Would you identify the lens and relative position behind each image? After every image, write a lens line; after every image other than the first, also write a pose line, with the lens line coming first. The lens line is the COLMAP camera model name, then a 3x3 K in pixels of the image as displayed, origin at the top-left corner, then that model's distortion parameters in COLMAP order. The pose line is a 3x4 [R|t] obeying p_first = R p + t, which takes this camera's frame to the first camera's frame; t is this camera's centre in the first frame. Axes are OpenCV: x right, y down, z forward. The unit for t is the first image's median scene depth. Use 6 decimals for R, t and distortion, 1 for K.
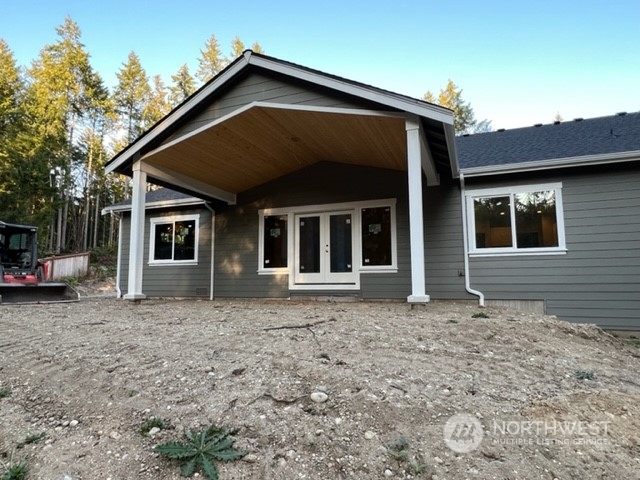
lens RADIAL K [[385.4, 0, 320.0], [0, 385.4, 240.0], [0, 0, 1]] dist [0.000536, -0.001269]
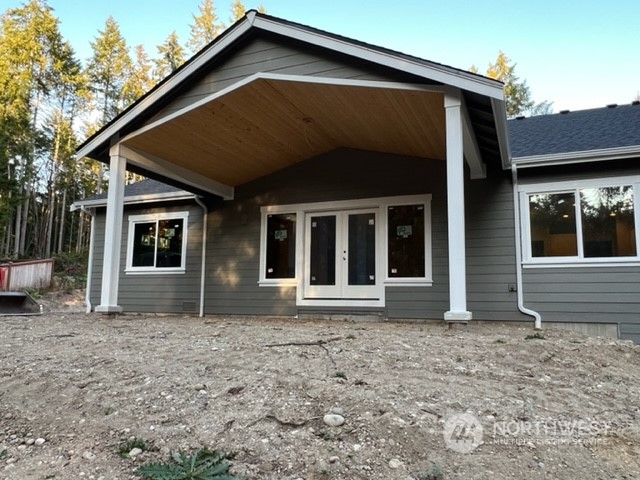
lens RADIAL K [[480.1, 0, 320.6], [0, 480.1, 241.0], [0, 0, 1]] dist [0.002177, -0.002770]
pose [[0.999411, 0.014684, -0.031014, -0.000984], [-0.015253, 0.999718, -0.018188, 0.011480], [0.030738, 0.018651, 0.999353, -0.006948]]
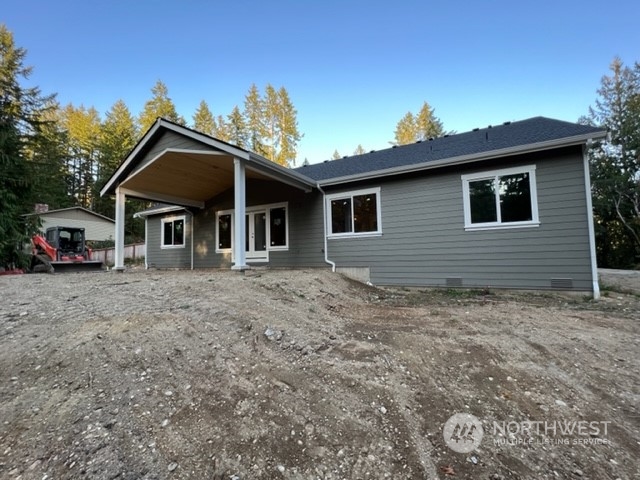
lens RADIAL K [[280.9, 0, 320.3], [0, 280.9, 237.8], [0, 0, 1]] dist [-0.000448, -0.000027]
pose [[0.991606, -0.026602, -0.126533, 0.449177], [0.031871, 0.998699, 0.039798, -0.005568], [0.125310, -0.043497, 0.991164, -0.083205]]
